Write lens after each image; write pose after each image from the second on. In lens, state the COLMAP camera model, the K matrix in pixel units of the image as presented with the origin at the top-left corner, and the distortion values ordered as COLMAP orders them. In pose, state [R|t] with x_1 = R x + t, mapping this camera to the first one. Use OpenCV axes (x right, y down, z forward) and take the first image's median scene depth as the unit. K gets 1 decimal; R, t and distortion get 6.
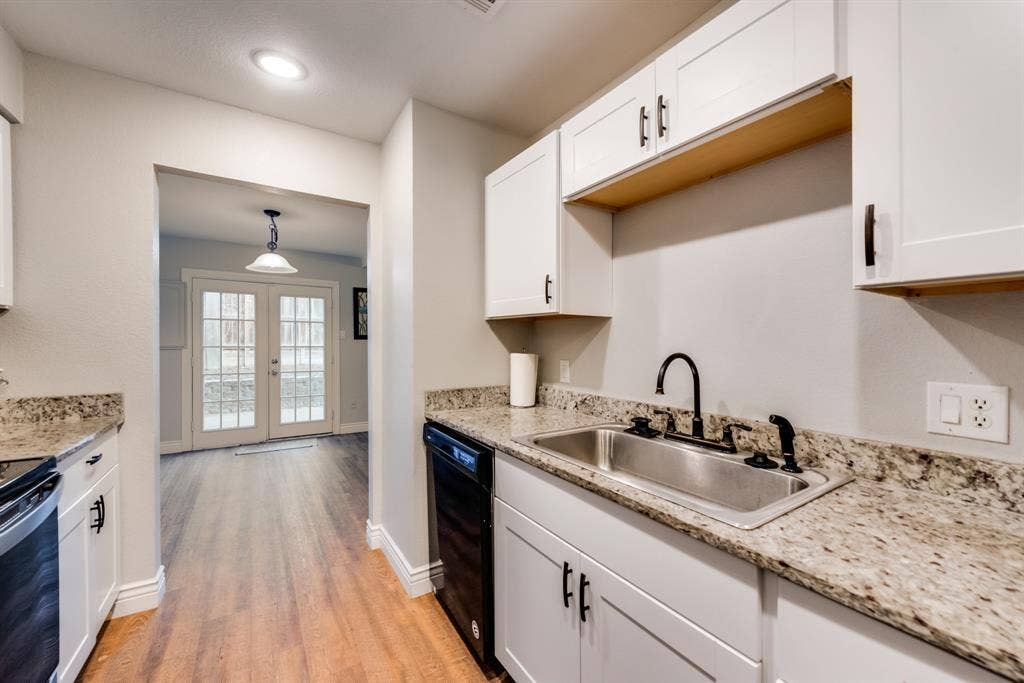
lens RADIAL K [[402.3, 0, 505.0], [0, 402.3, 344.6], [0, 0, 1]] dist [0.013074, -0.004362]
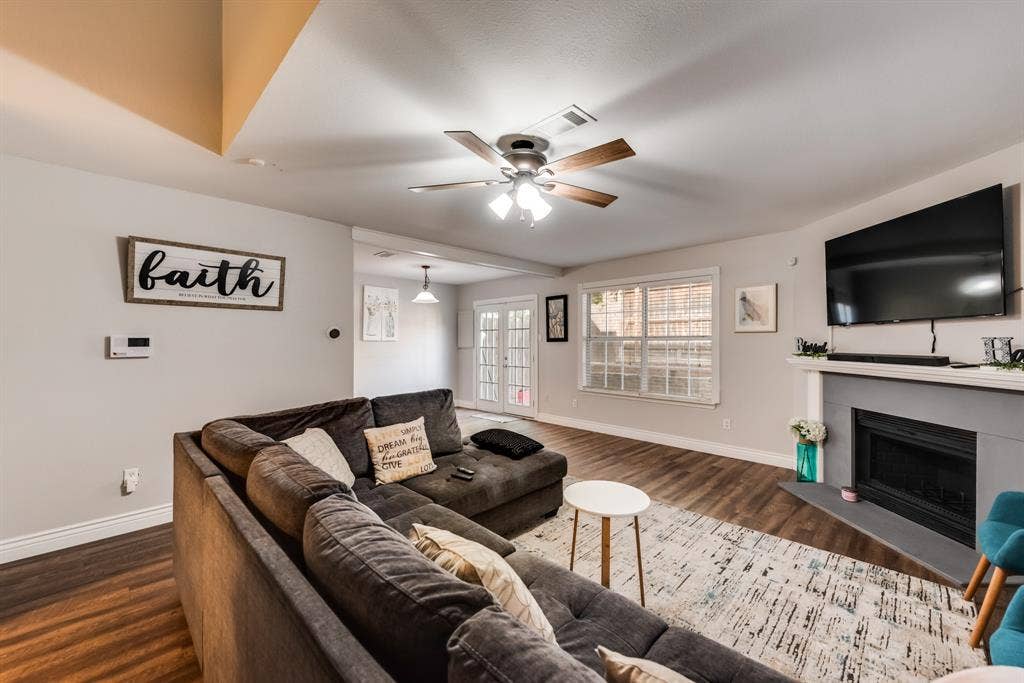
lens RADIAL K [[402.3, 0, 504.7], [0, 402.3, 342.4], [0, 0, 1]] dist [0.013074, -0.004362]
pose [[0.213379, -0.000800, -0.976969, 2.150378], [0.002026, 0.999998, -0.000377, -0.033512], [0.976967, -0.001899, 0.213380, 1.880018]]
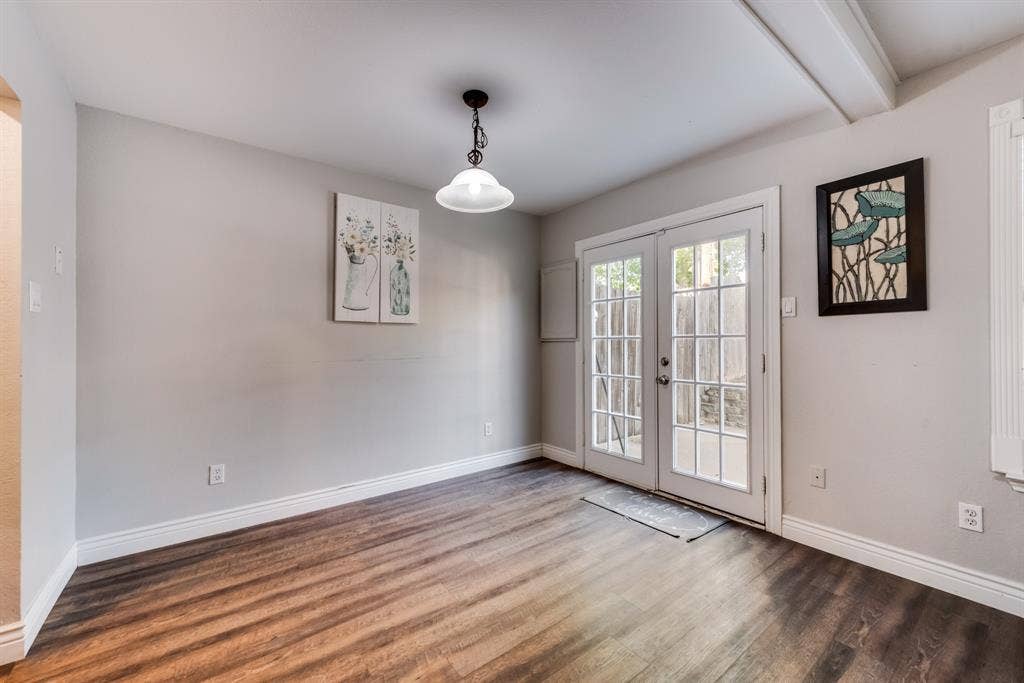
lens RADIAL K [[402.3, 0, 509.2], [0, 402.3, 341.5], [0, 0, 1]] dist [0.013074, -0.004362]
pose [[0.092334, -0.006622, -0.995706, -0.006801], [0.005392, 0.999967, -0.006150, 0.039852], [0.995713, -0.004801, 0.092367, 1.937950]]
